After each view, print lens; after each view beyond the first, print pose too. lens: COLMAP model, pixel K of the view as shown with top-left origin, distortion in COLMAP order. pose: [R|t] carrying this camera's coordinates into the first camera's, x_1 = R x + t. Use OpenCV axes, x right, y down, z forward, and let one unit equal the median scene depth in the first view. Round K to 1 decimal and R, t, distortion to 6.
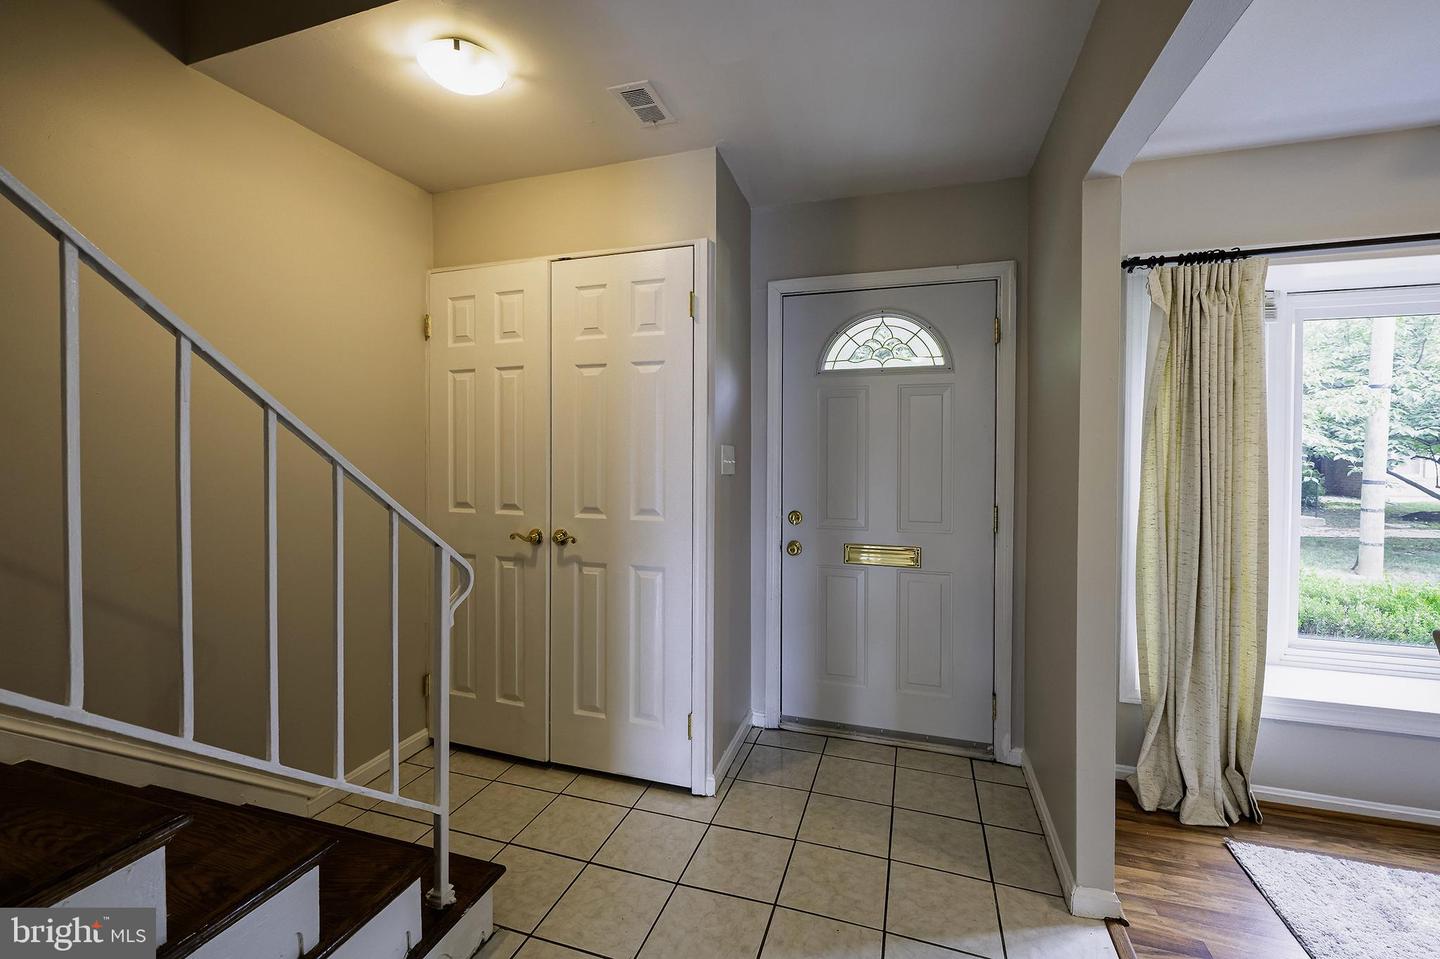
lens RADIAL K [[589.8, 0, 725.6], [0, 589.8, 465.9], [0, 0, 1]] dist [0.000788, -0.000089]
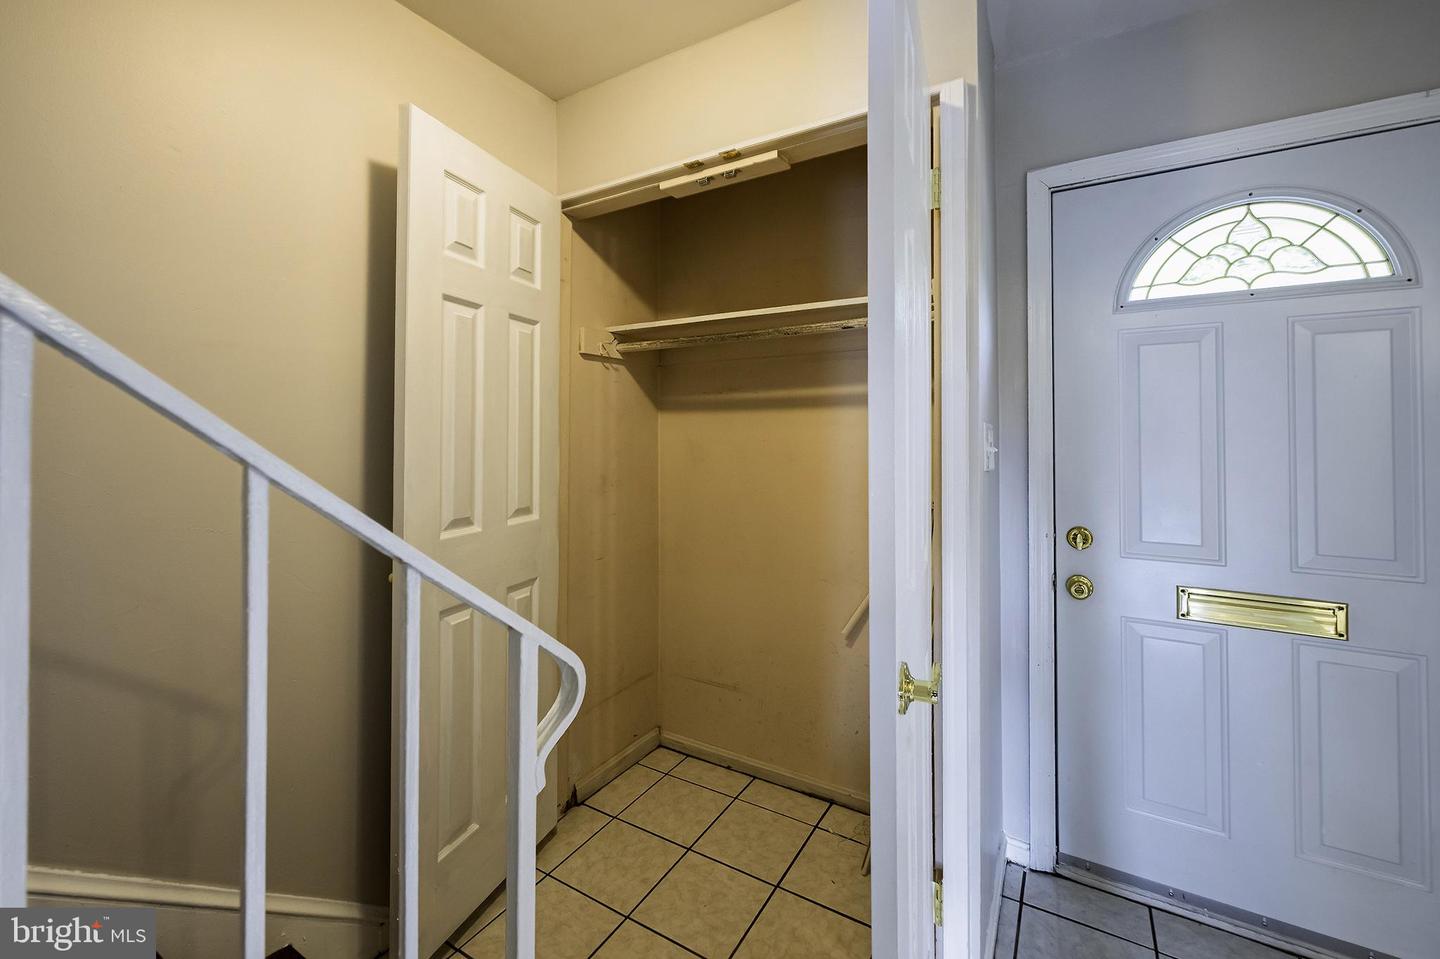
lens RADIAL K [[589.8, 0, 716.1], [0, 589.8, 435.2], [0, 0, 1]] dist [0.000788, -0.000089]
pose [[0.971220, -0.002593, -0.238169, -0.111803], [-0.002786, 0.999749, -0.022247, -0.006484], [0.238167, 0.022271, 0.970969, 0.302264]]
